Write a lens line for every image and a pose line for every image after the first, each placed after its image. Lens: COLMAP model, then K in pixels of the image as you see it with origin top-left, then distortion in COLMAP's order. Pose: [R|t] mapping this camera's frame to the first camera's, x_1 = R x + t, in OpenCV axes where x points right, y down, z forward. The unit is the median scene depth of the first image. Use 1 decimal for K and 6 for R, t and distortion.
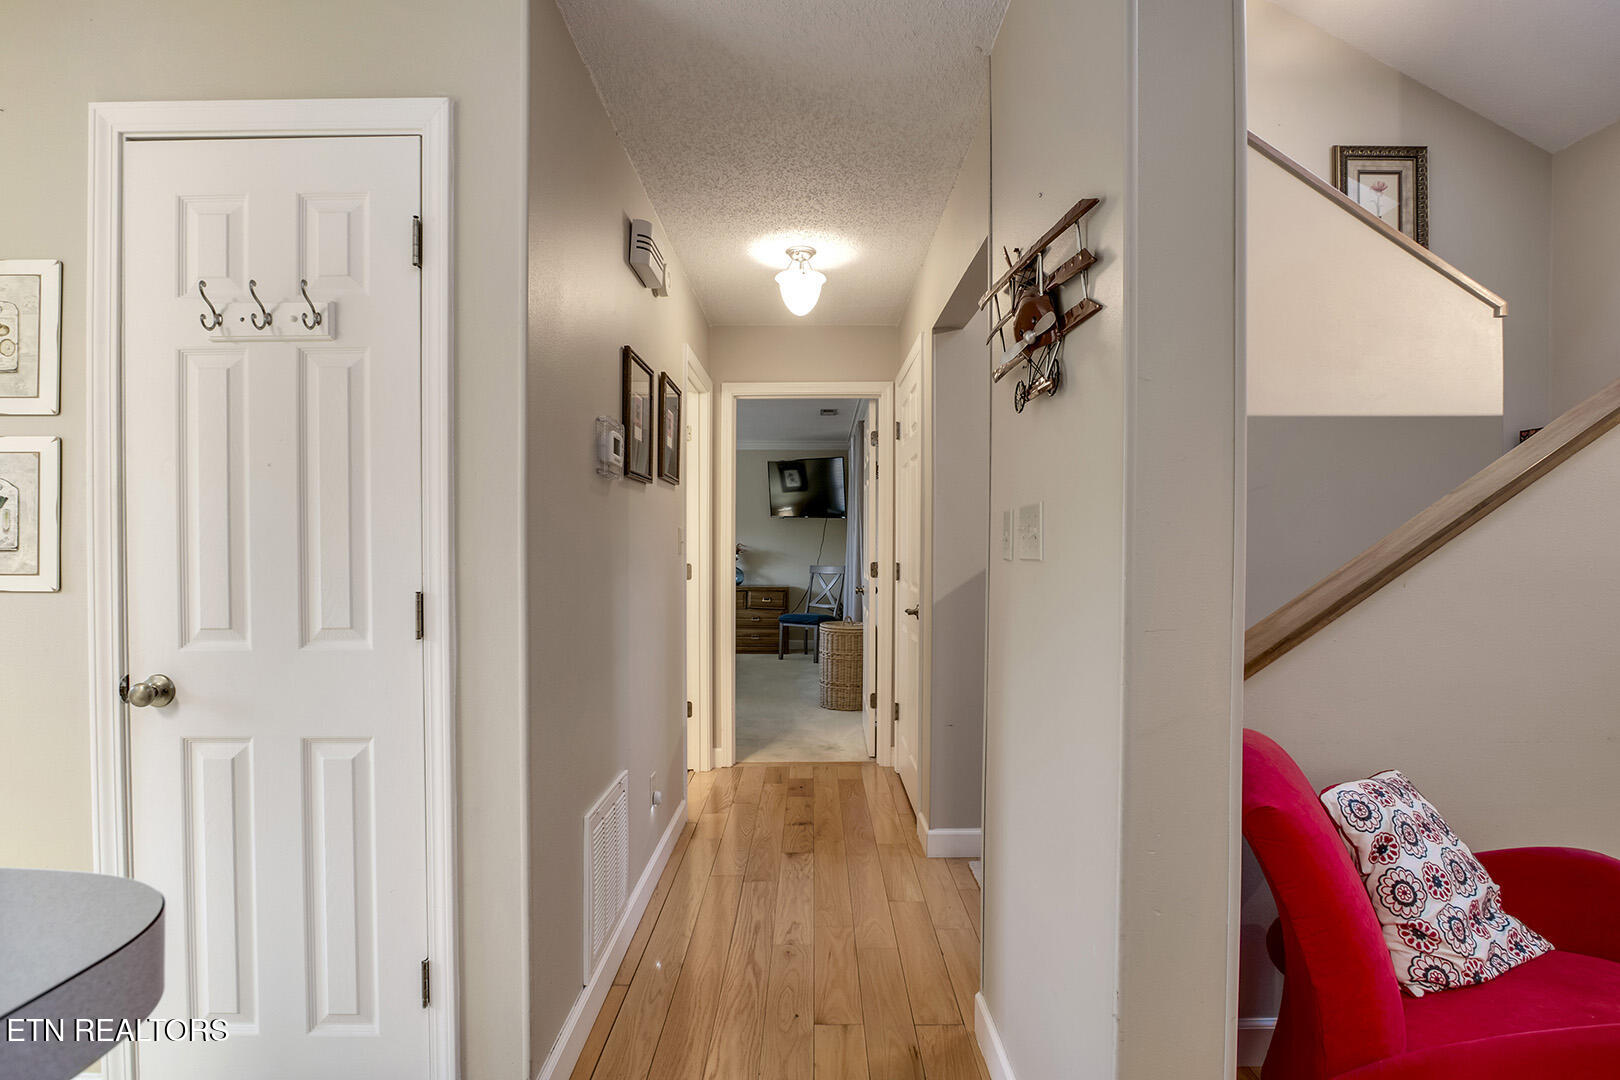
lens RADIAL K [[765.2, 0, 809.5], [0, 765.2, 551.6], [0, 0, 1]] dist [-0.020947, 0.001661]
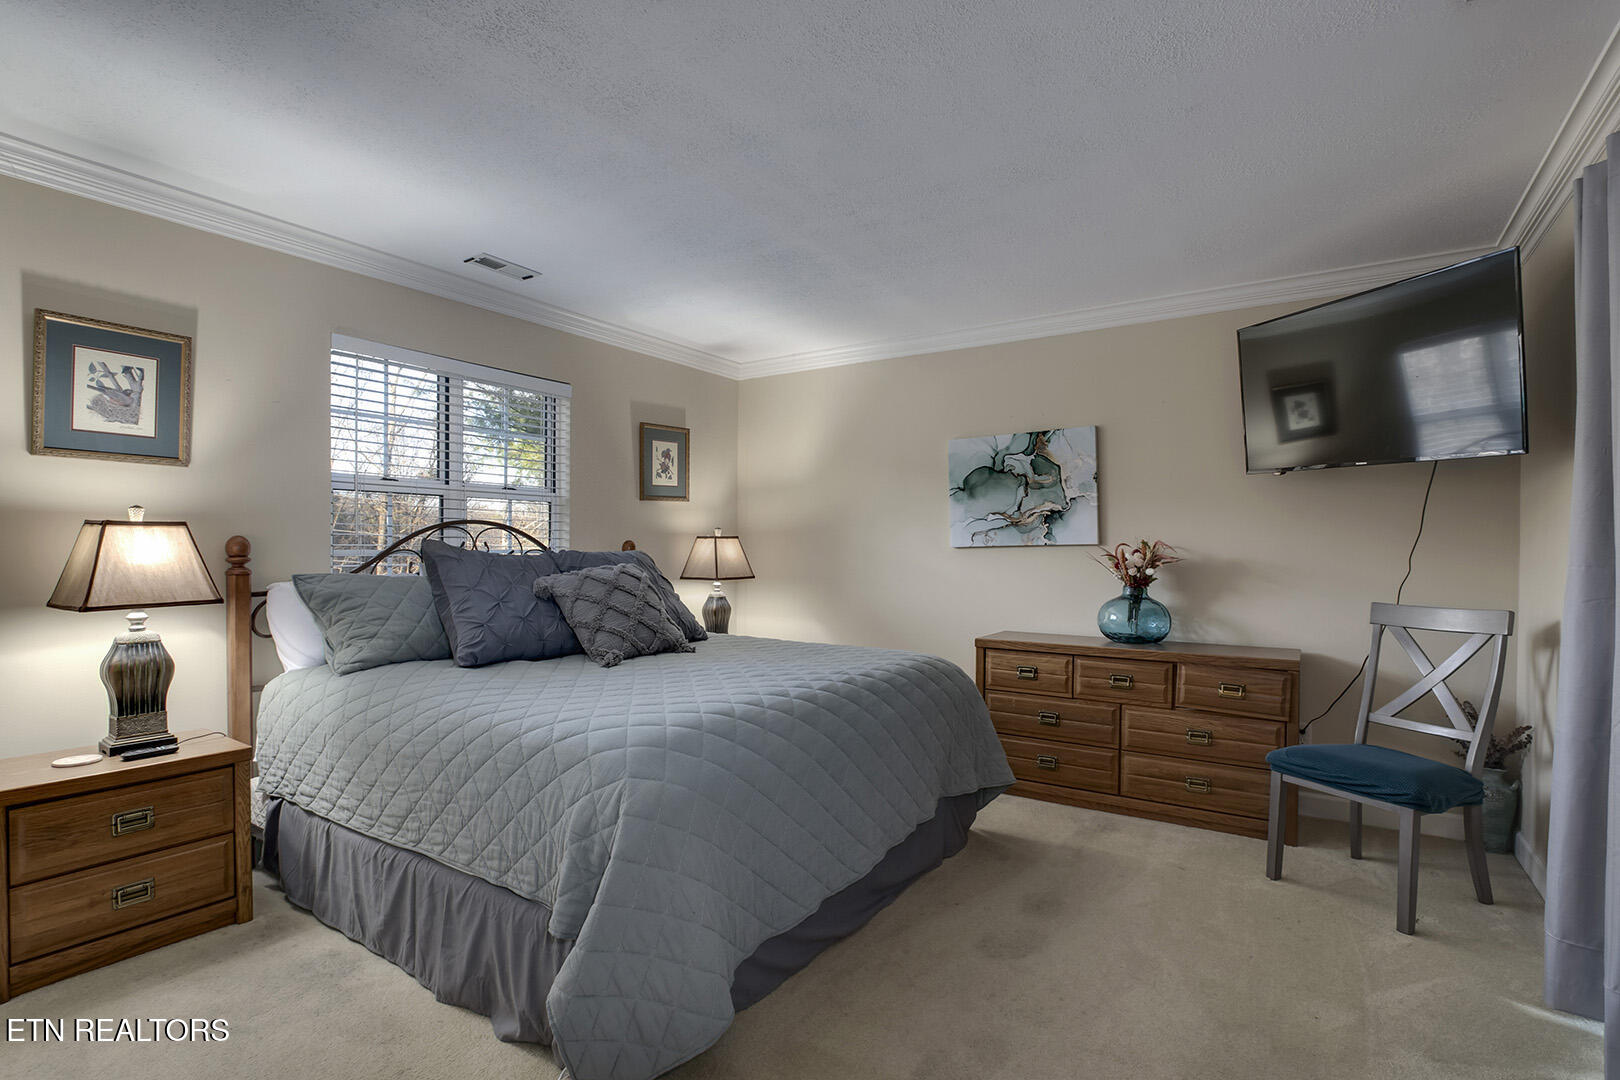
lens RADIAL K [[765.2, 0, 809.5], [0, 765.2, 551.6], [0, 0, 1]] dist [-0.020947, 0.001661]
pose [[0.831760, 0.004286, -0.555119, -0.021613], [-0.000036, 0.999971, 0.007667, -0.007753], [0.555135, -0.006357, 0.831736, 0.575019]]
